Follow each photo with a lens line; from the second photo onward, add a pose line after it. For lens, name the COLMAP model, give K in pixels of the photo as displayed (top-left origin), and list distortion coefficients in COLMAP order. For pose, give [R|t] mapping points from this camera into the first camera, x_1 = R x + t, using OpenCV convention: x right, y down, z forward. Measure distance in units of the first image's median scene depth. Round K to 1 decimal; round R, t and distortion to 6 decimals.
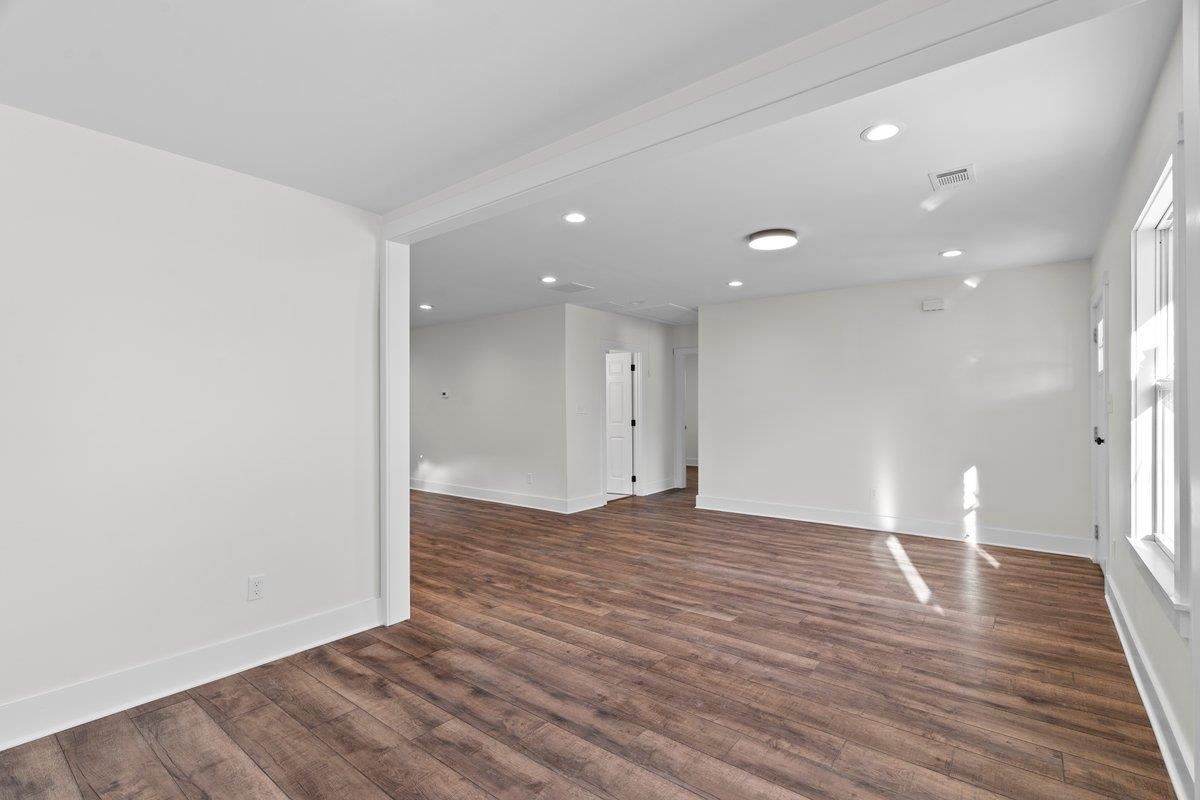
lens RADIAL K [[542.7, 0, 602.7], [0, 542.7, 399.3], [0, 0, 1]] dist [-0.006816, 0.002666]
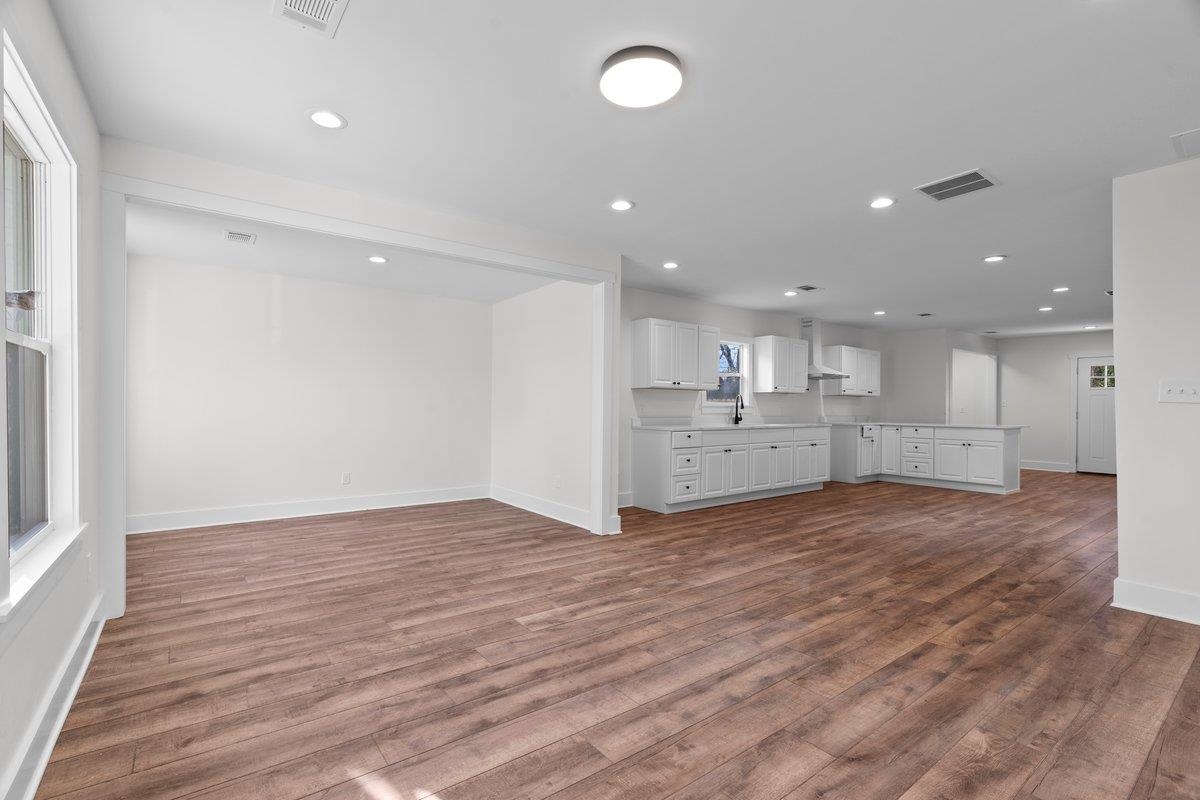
lens RADIAL K [[542.7, 0, 592.9], [0, 542.7, 405.8], [0, 0, 1]] dist [-0.006816, 0.002666]
pose [[-0.260047, -0.001834, -0.965594, 1.049392], [0.009306, 0.999947, -0.004405, 0.054233], [0.965551, -0.010132, -0.260016, 1.325269]]
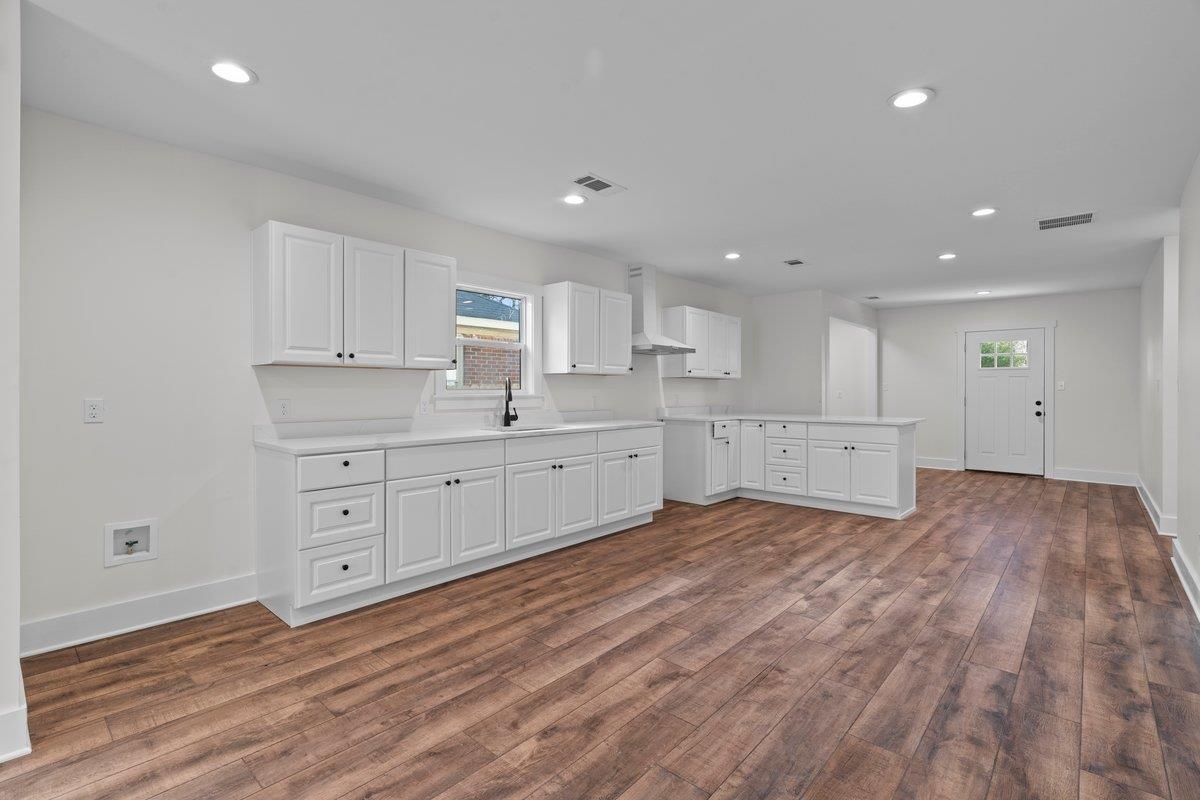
lens RADIAL K [[542.7, 0, 602.2], [0, 542.7, 390.5], [0, 0, 1]] dist [-0.006816, 0.002666]
pose [[-0.068420, 0.002261, -0.997654, 0.139015], [0.017074, 0.999854, 0.001095, 0.040259], [0.997511, -0.016959, -0.068448, 1.617788]]
